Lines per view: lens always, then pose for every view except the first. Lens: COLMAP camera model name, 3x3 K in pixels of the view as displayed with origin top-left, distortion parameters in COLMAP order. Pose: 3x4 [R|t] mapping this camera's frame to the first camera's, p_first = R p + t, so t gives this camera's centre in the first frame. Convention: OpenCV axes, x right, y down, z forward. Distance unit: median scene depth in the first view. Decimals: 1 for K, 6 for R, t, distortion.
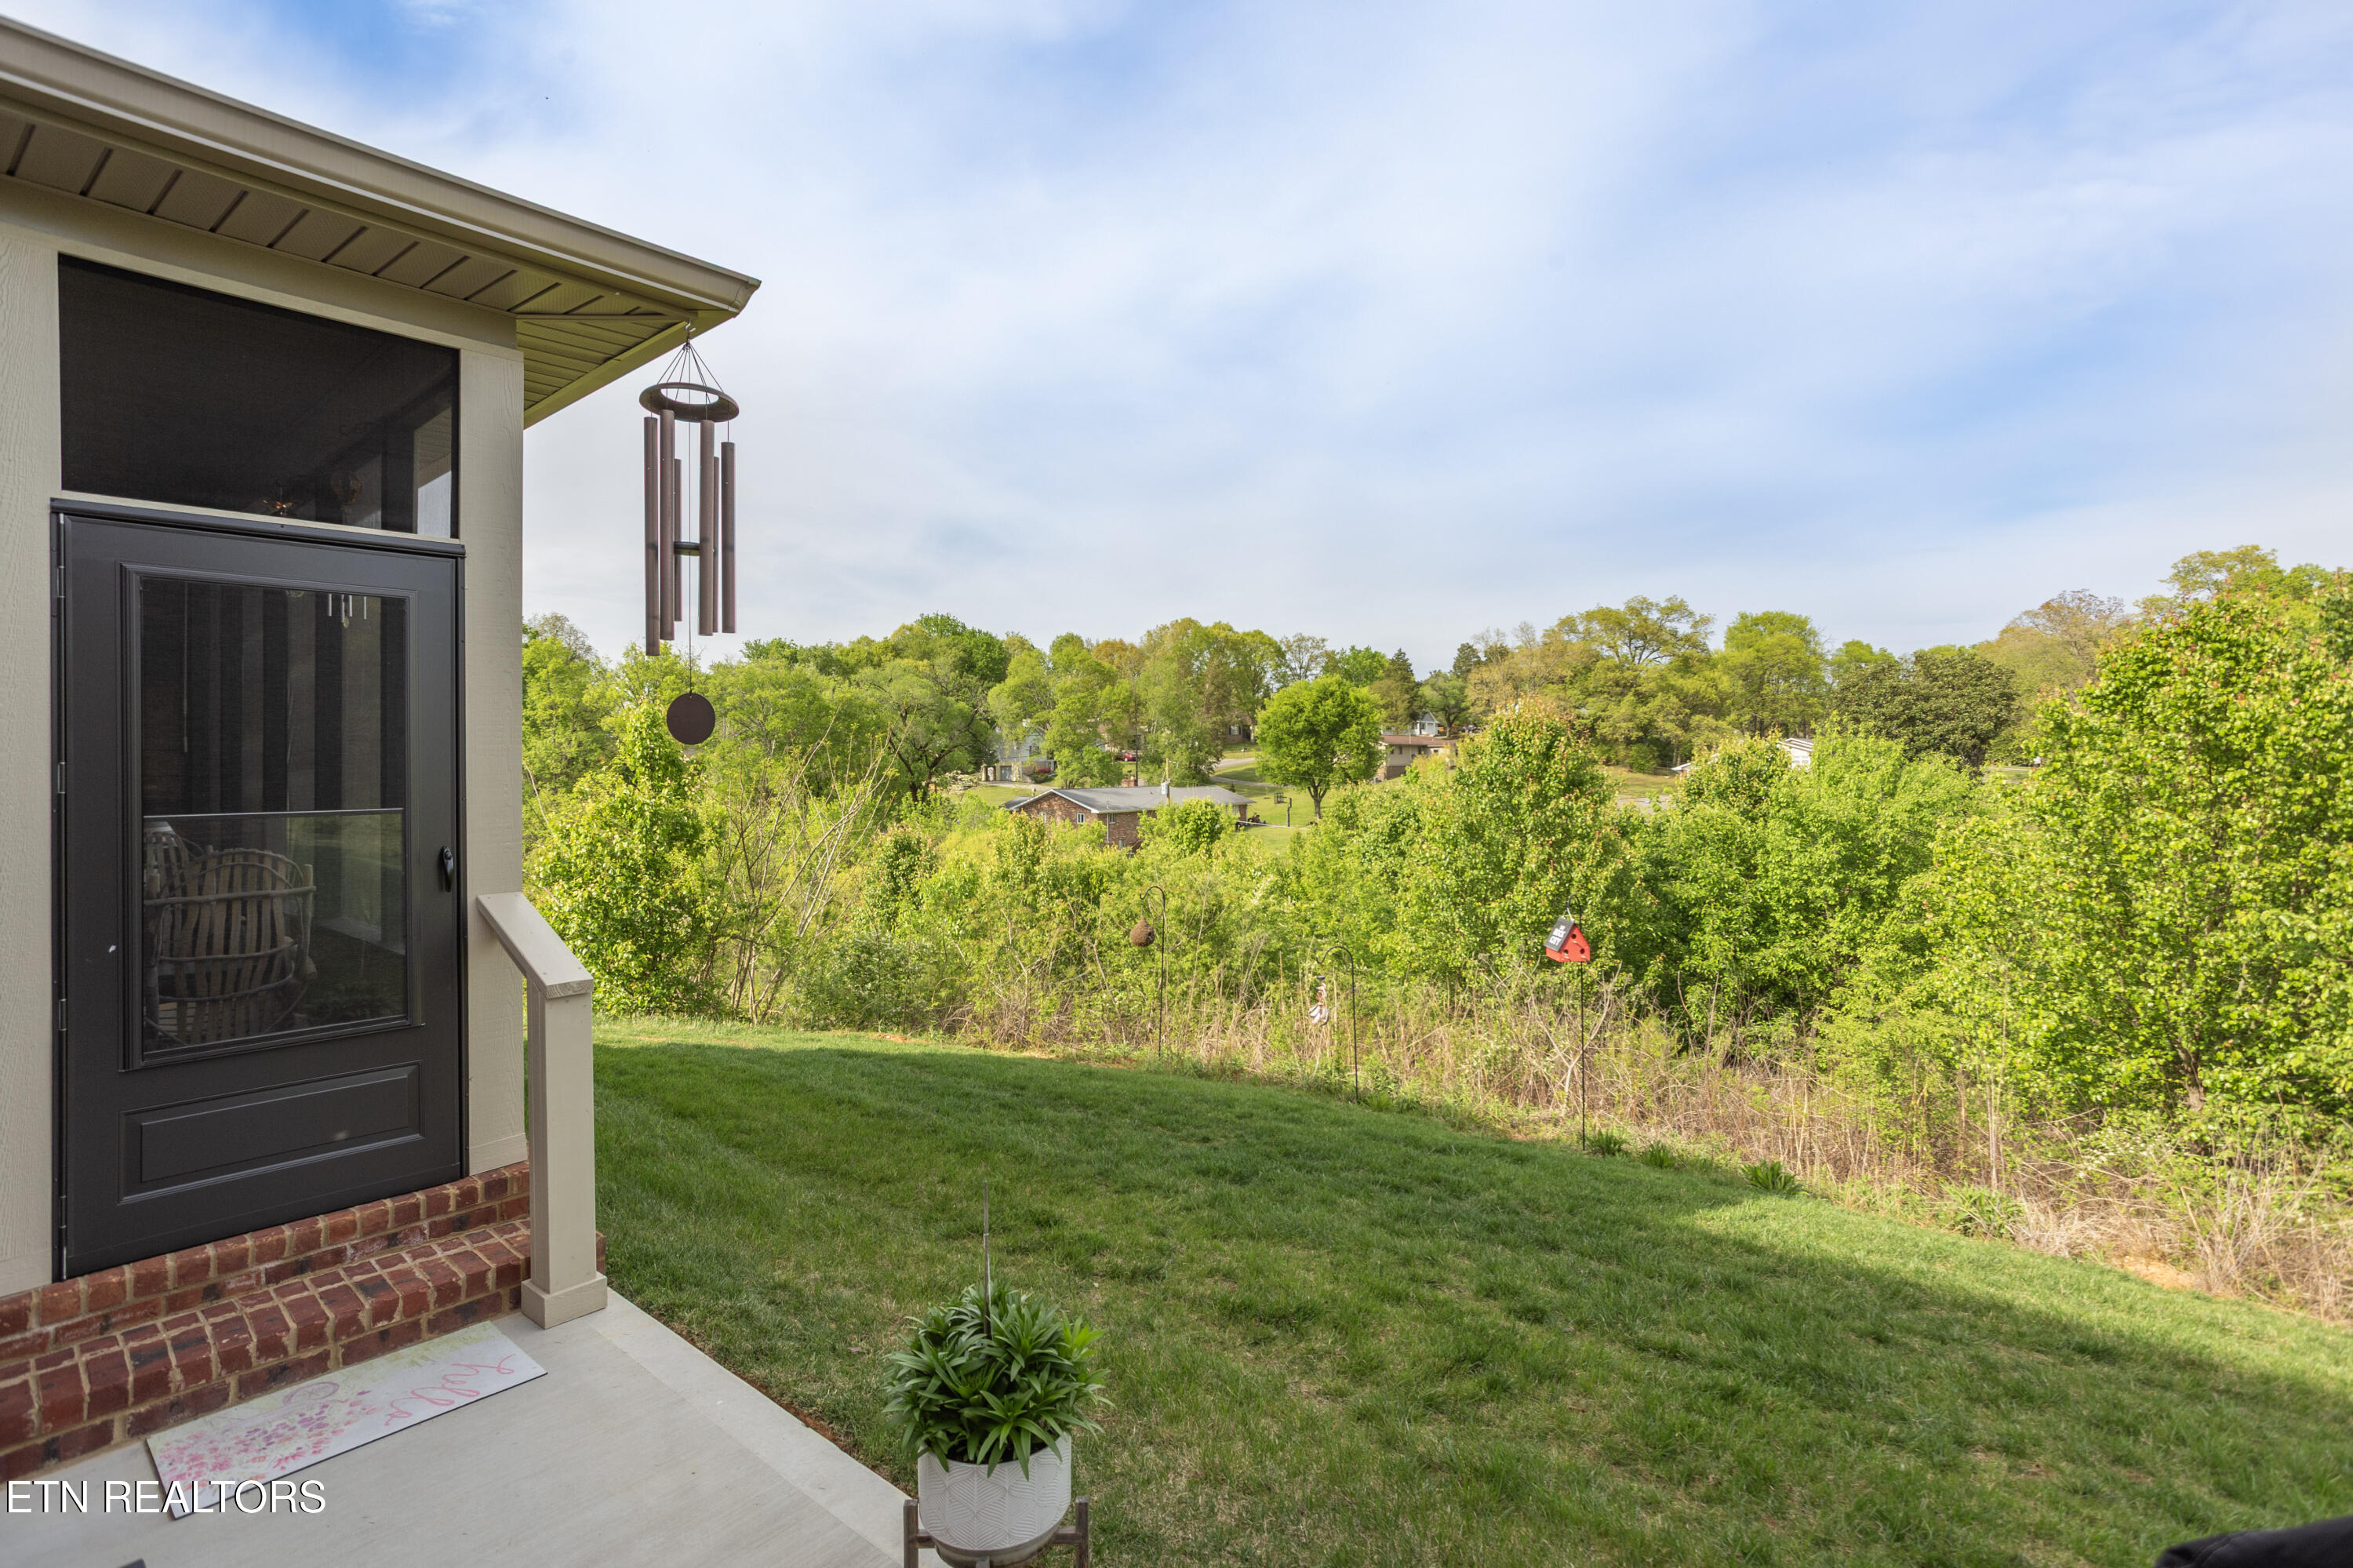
lens RADIAL K [[1141.3, 0, 1181.7], [0, 1141.3, 765.3], [0, 0, 1]] dist [-0.044902, 0.028173]
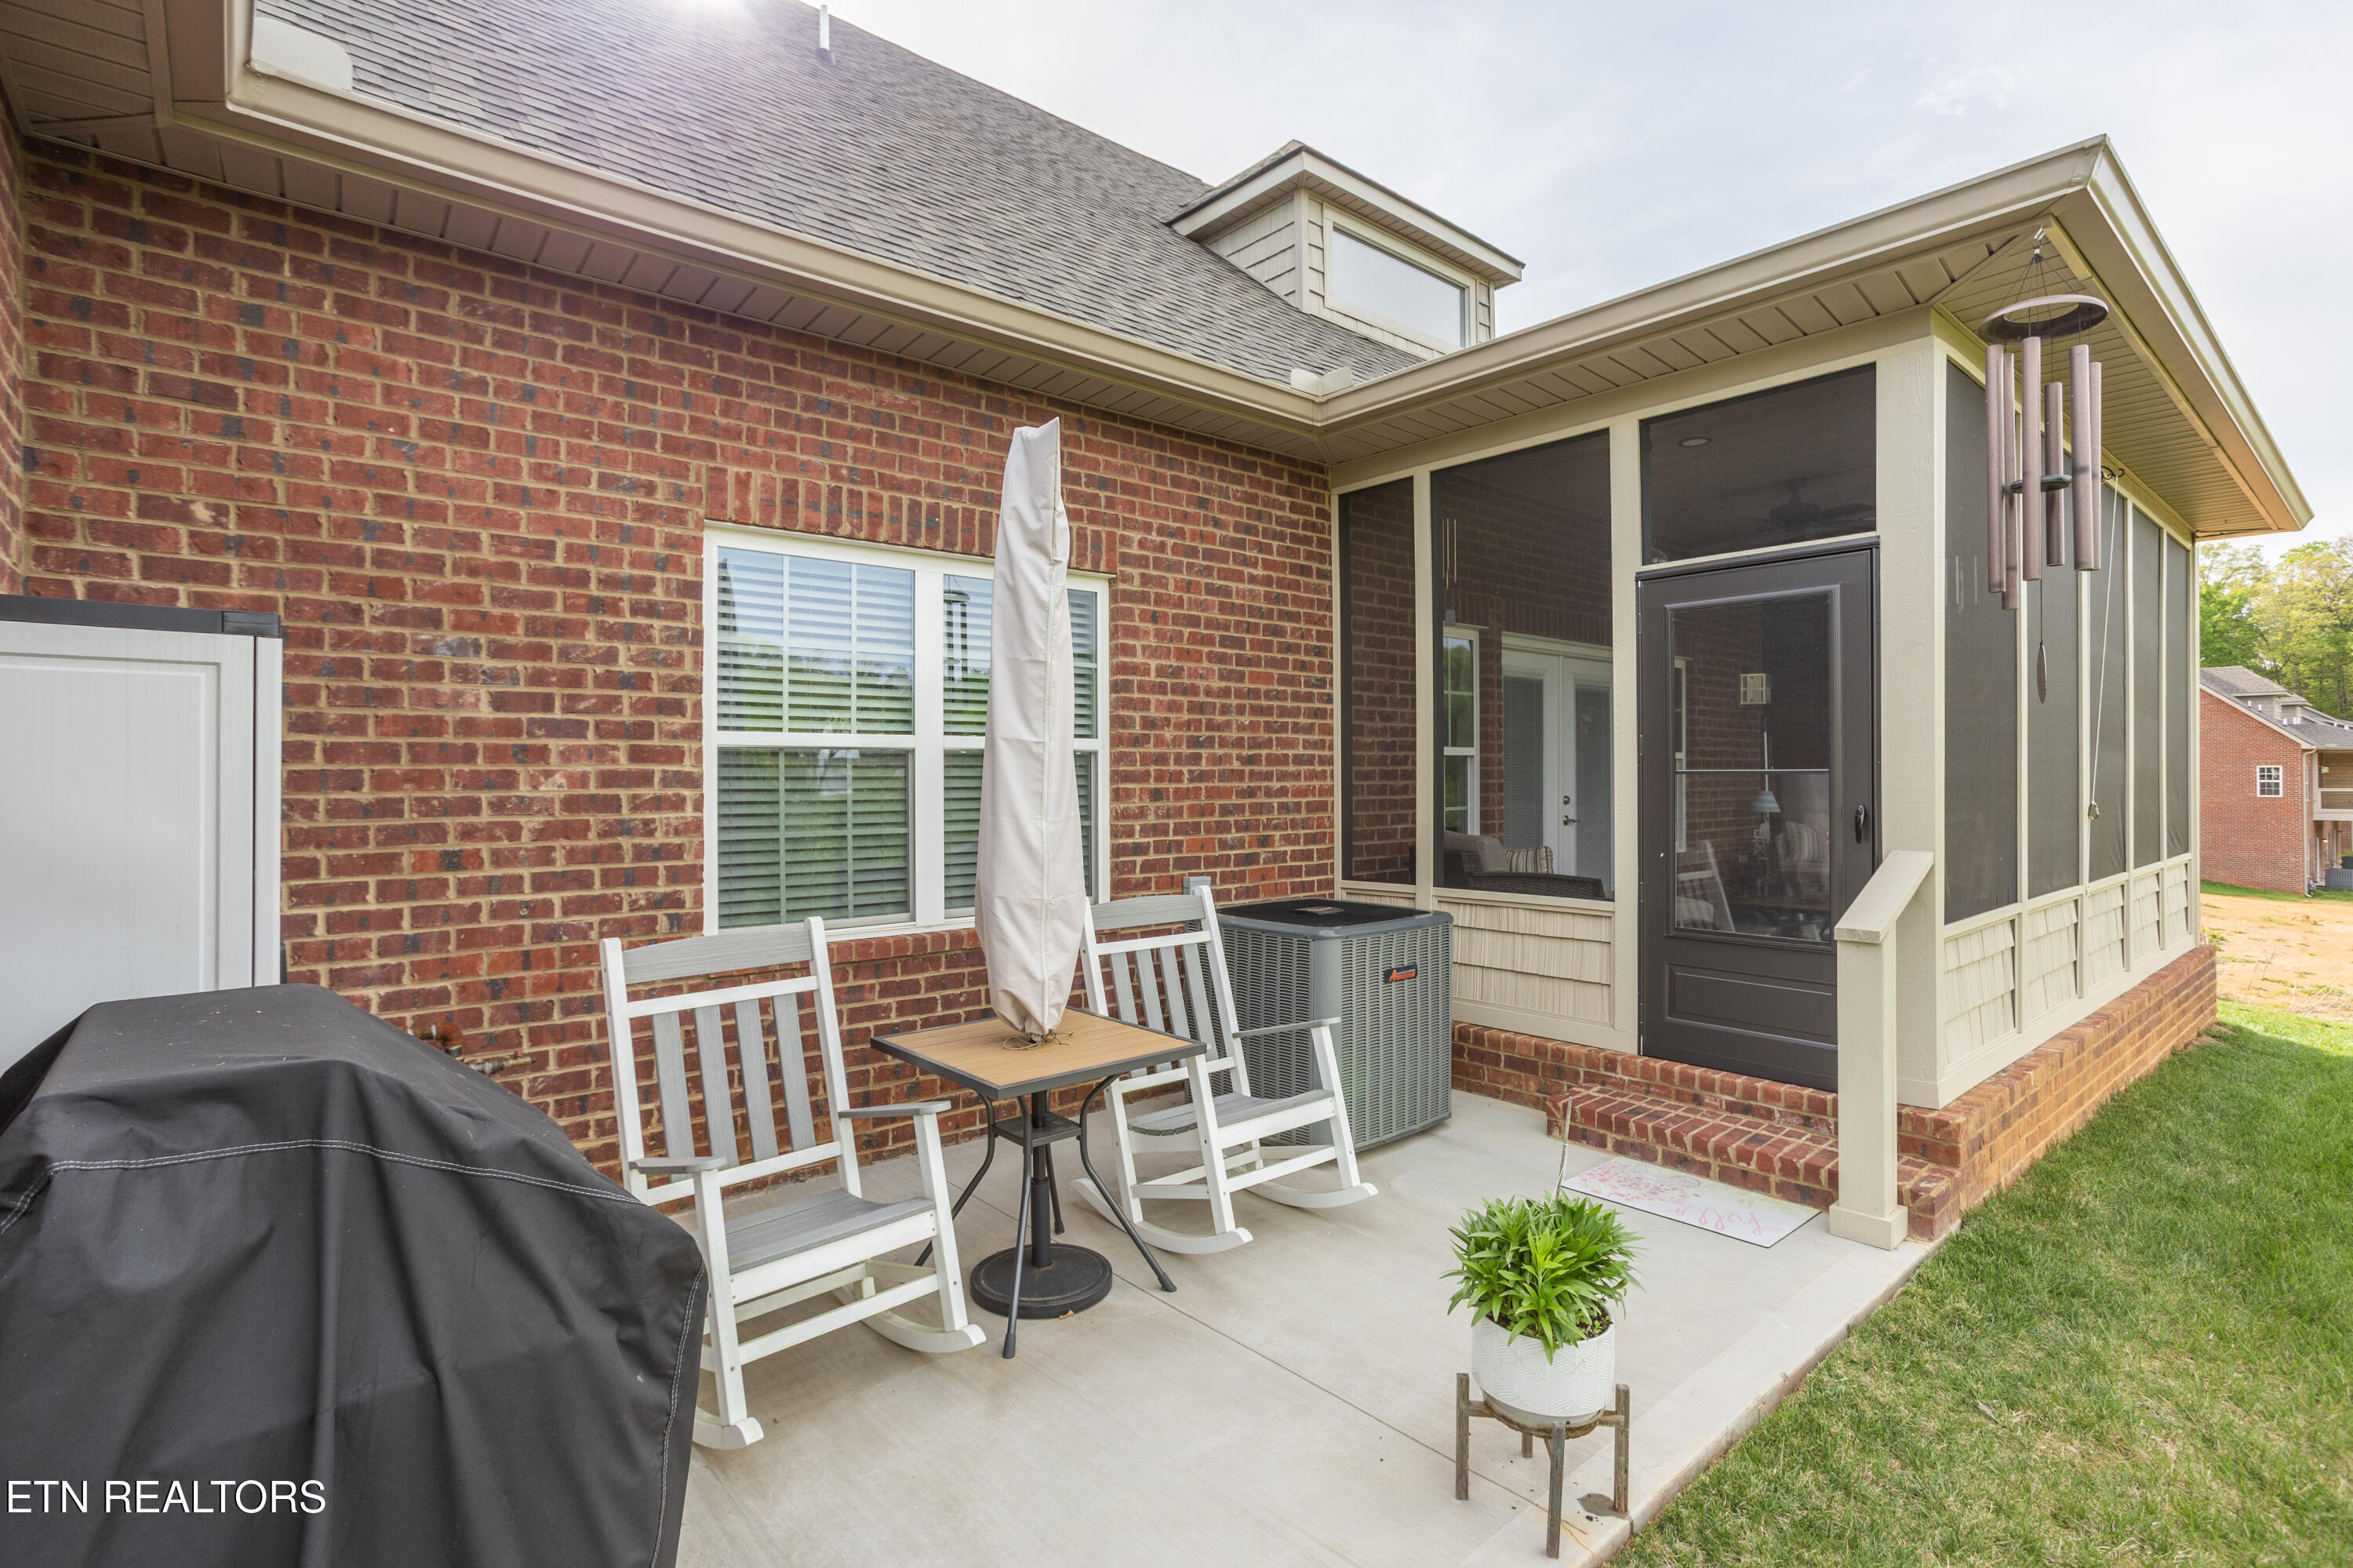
lens RADIAL K [[1141.3, 0, 1185.0], [0, 1141.3, 779.5], [0, 0, 1]] dist [-0.044902, 0.028173]
pose [[-0.164763, 0.009737, -0.986285, 0.678937], [-0.002836, 0.999942, 0.010346, 0.044347], [0.986329, 0.004502, -0.164726, 0.588595]]
